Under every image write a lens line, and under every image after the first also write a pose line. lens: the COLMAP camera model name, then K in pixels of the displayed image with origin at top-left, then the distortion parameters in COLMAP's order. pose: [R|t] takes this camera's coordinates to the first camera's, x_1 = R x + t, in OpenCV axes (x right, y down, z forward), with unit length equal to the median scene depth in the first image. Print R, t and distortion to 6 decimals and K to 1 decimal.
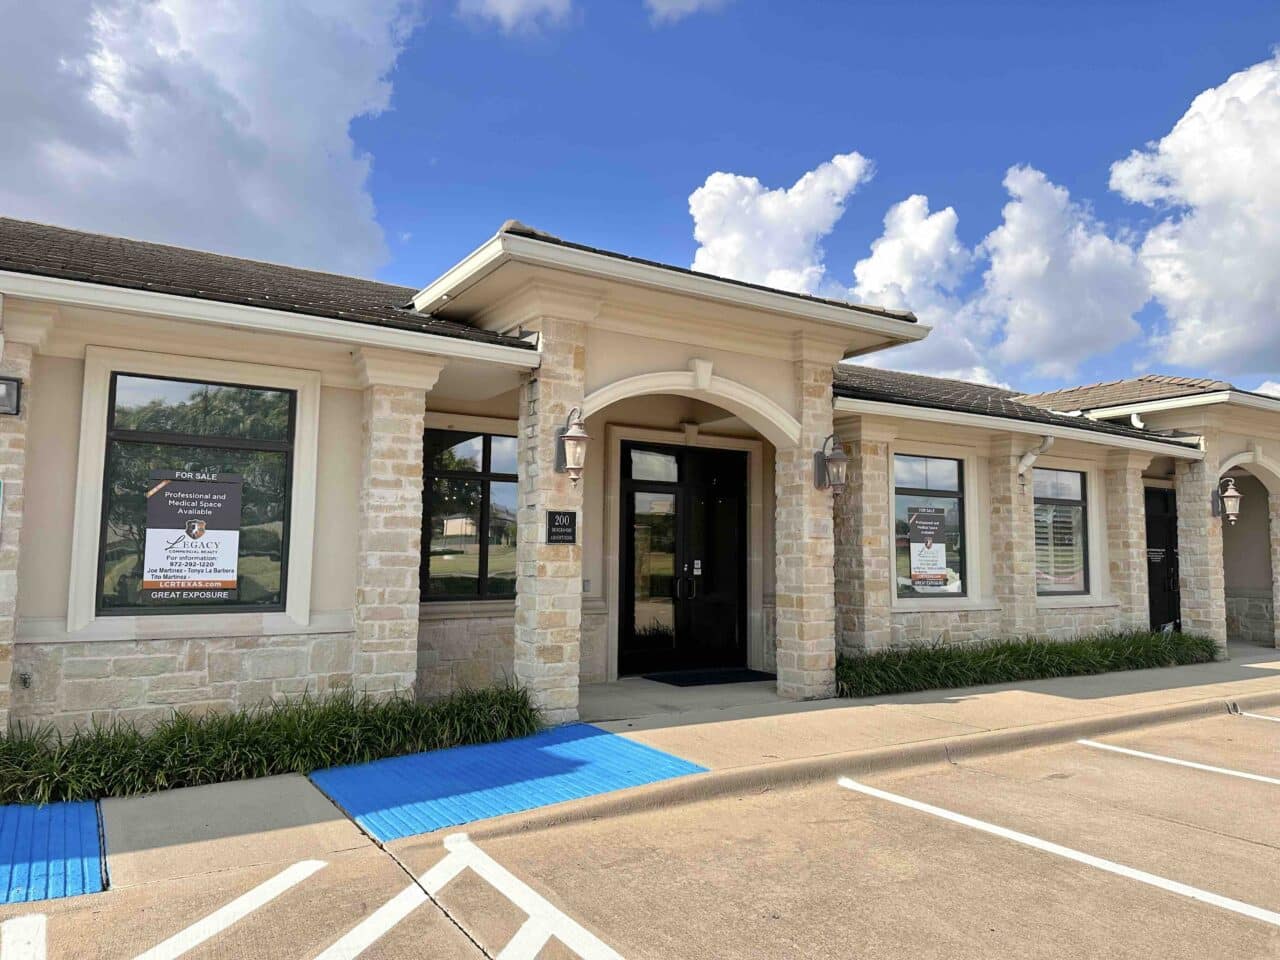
lens RADIAL K [[898.9, 0, 640.0], [0, 898.9, 480.0], [0, 0, 1]] dist [0.051745, -0.054474]
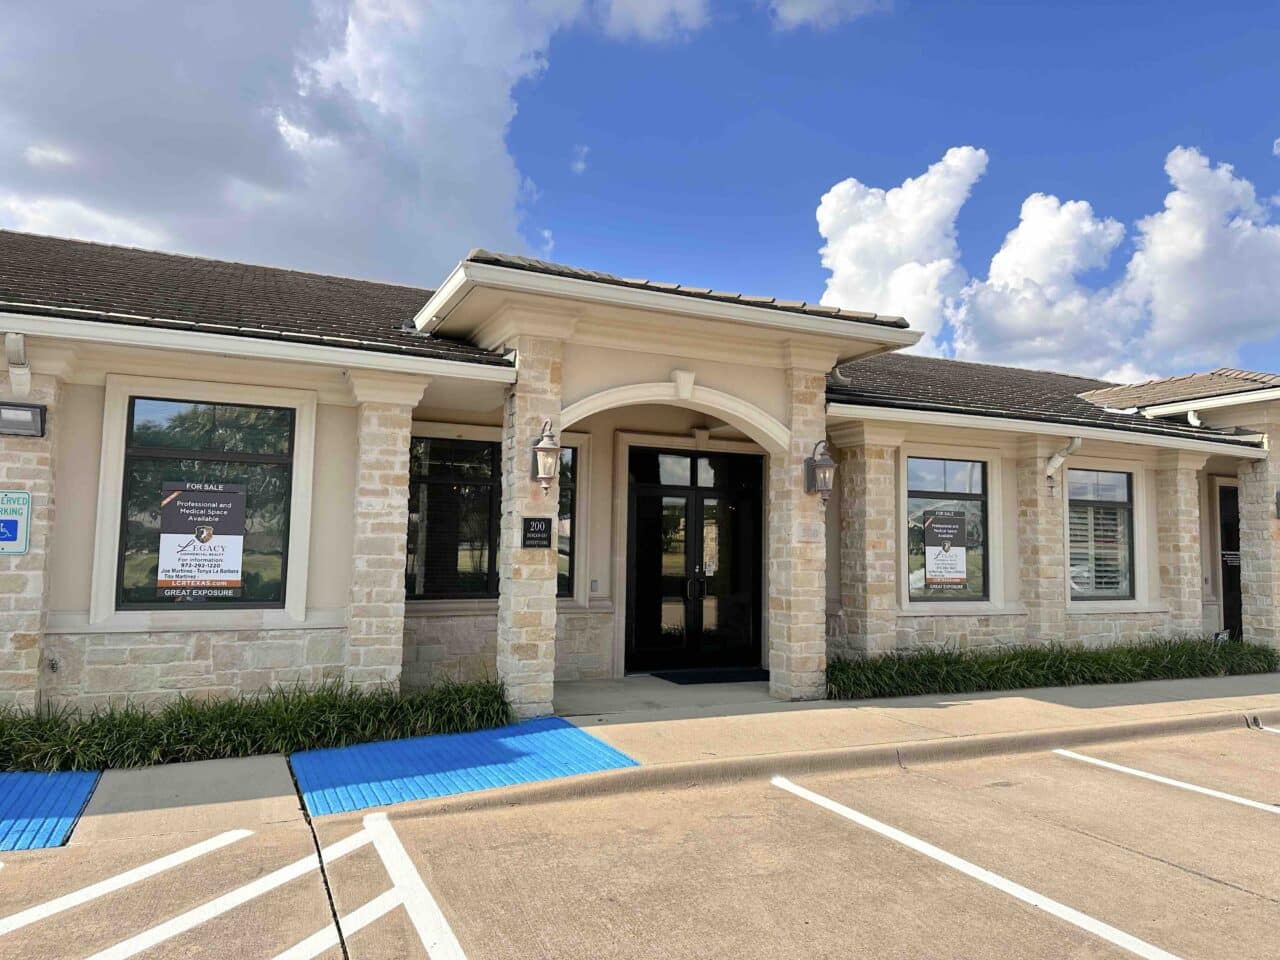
lens RADIAL K [[898.9, 0, 640.0], [0, 898.9, 480.0], [0, 0, 1]] dist [0.051745, -0.054474]
pose [[0.991545, -0.002873, -0.129733, 0.173009], [0.003819, 0.999968, 0.007045, -0.017043], [0.129709, -0.007480, 0.991524, -0.040568]]
